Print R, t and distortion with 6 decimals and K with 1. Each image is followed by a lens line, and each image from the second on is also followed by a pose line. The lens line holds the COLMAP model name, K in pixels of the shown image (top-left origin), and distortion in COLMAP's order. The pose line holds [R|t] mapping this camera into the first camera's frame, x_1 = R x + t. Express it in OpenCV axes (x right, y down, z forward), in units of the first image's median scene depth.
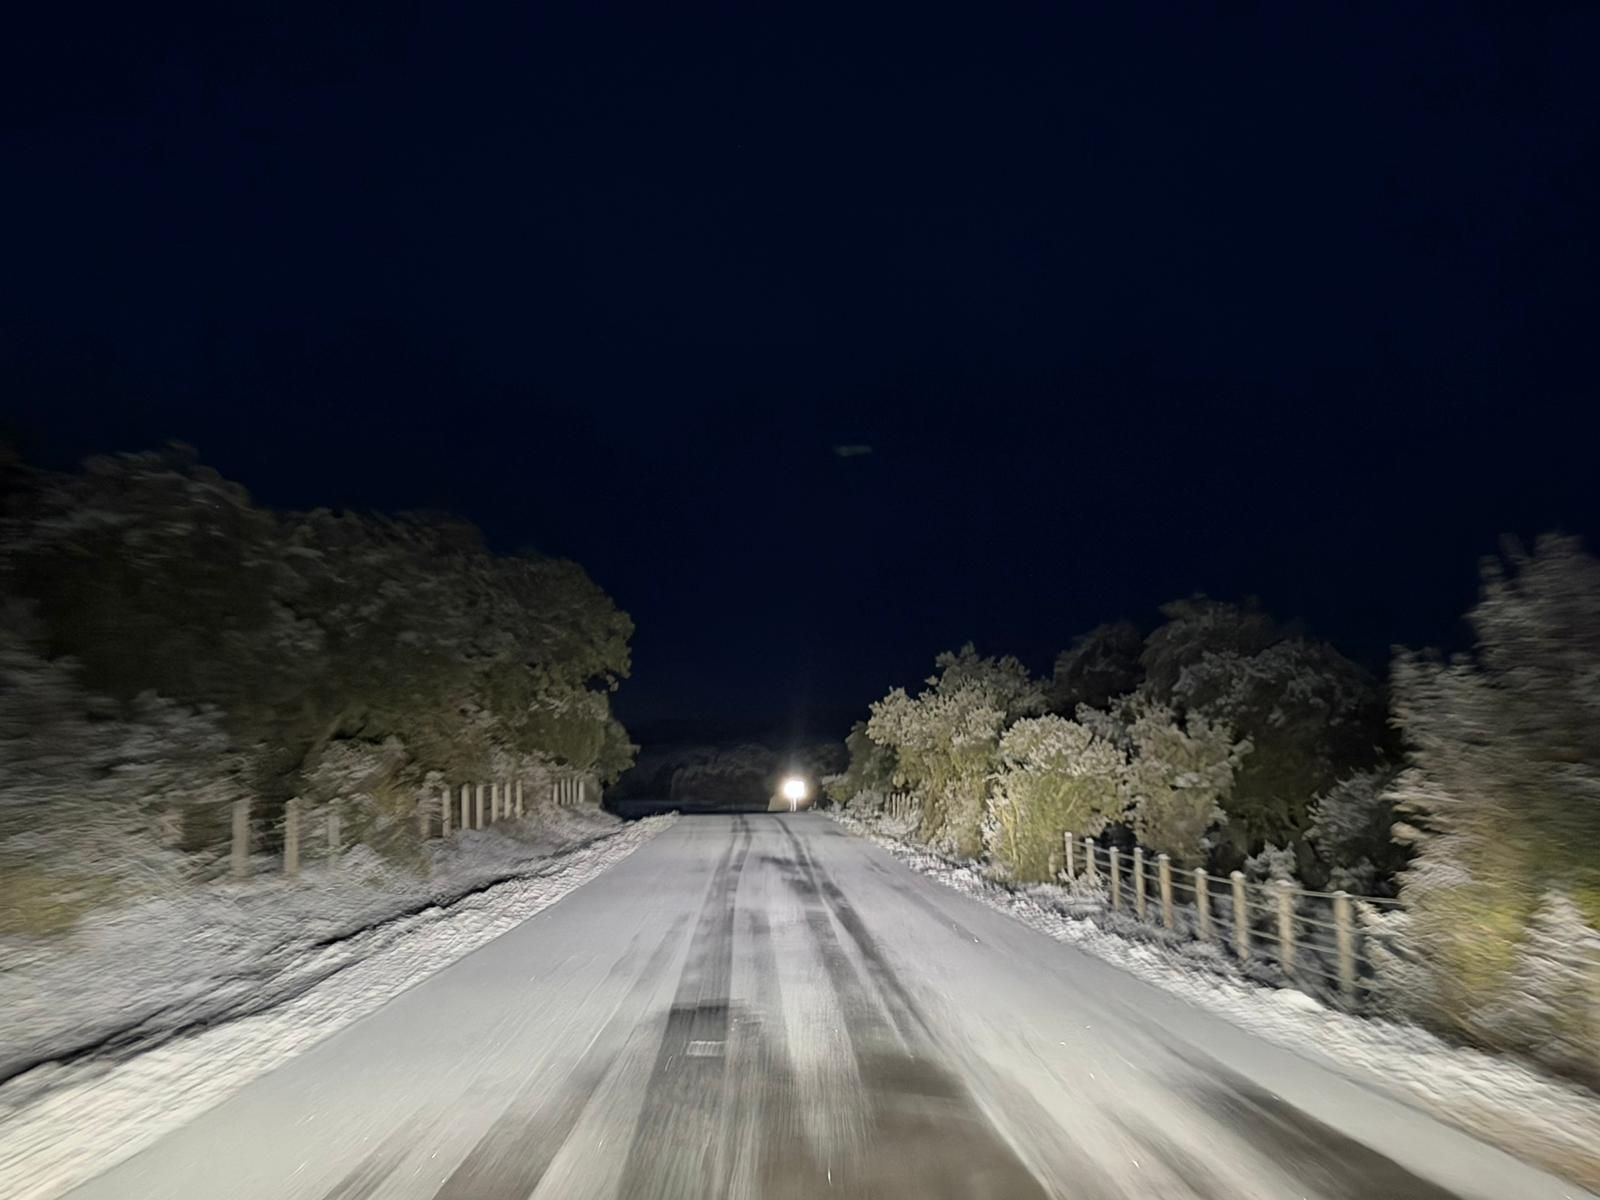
lens RADIAL K [[1554.5, 0, 800.0], [0, 1554.5, 600.0], [0, 0, 1]] dist [0.010434, 0.011567]
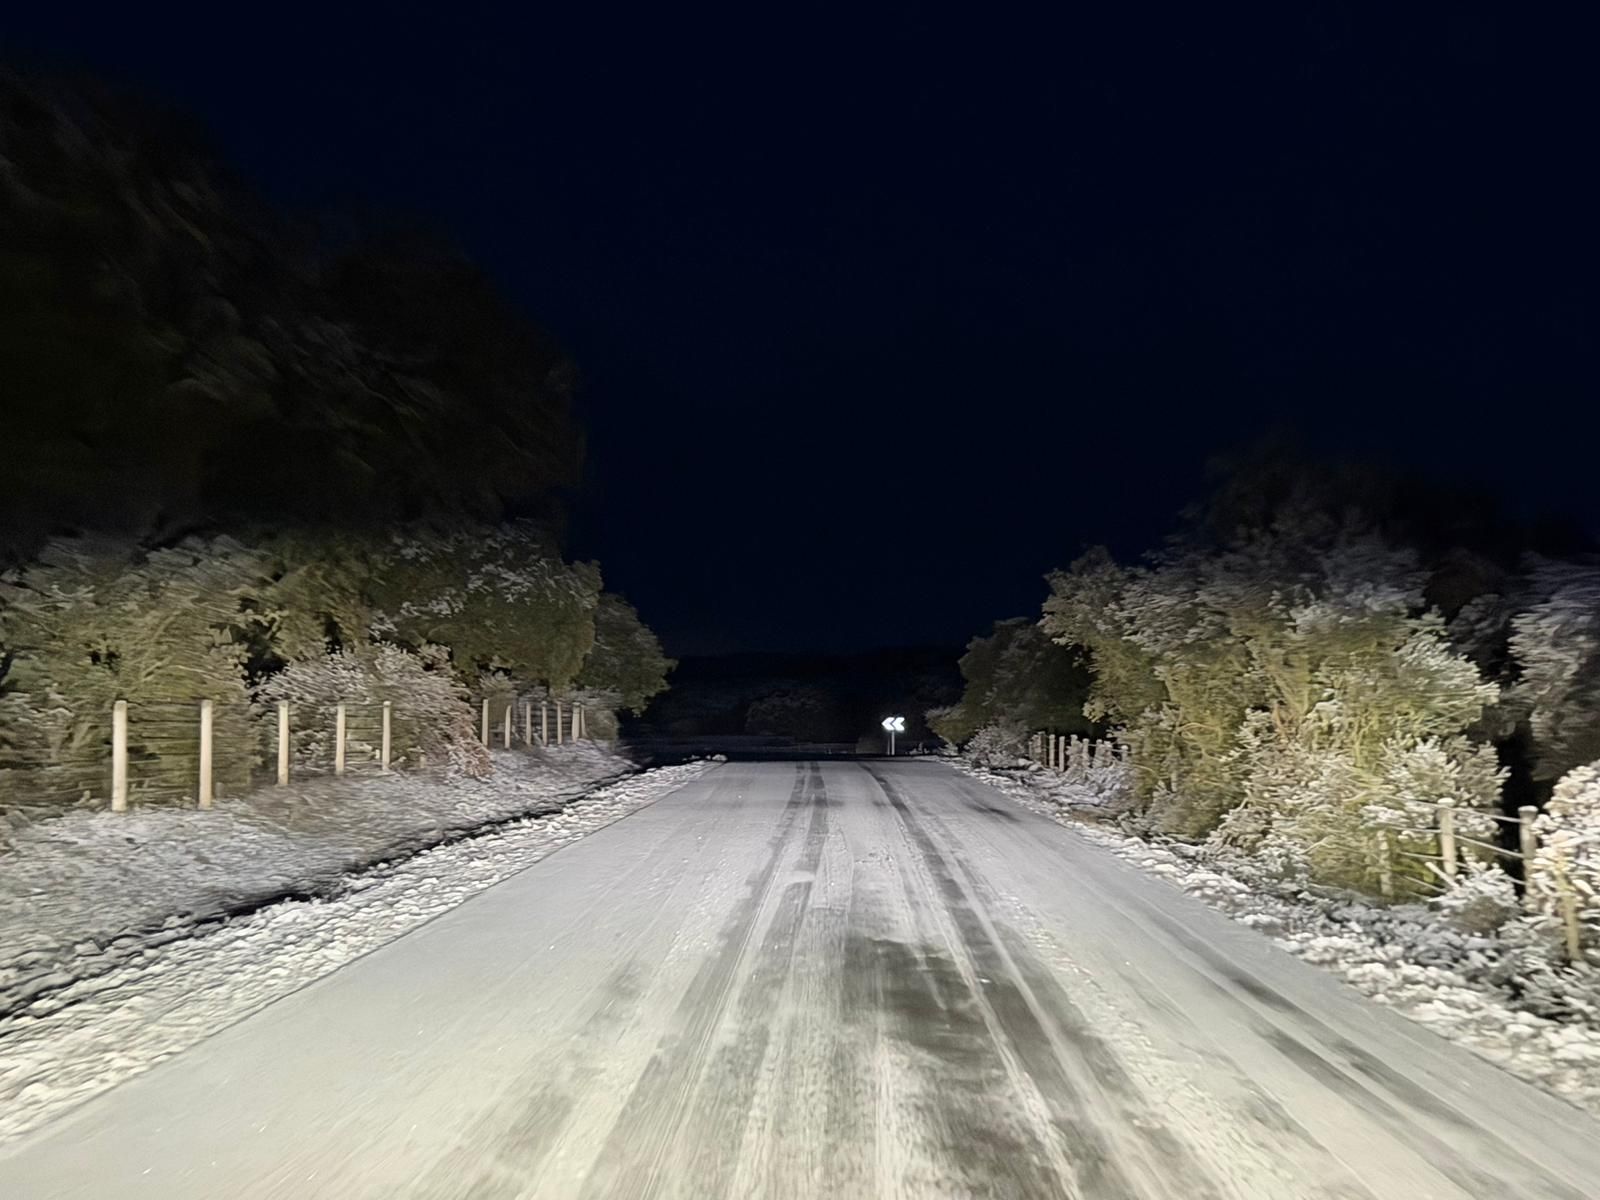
lens RADIAL K [[1554.5, 0, 800.0], [0, 1554.5, 600.0], [0, 0, 1]] dist [0.010434, 0.011567]
pose [[0.998388, 0.008438, -0.056119, -0.010293], [-0.006147, 0.999146, 0.040871, 0.050108], [0.056416, -0.040460, 0.997587, 0.406046]]
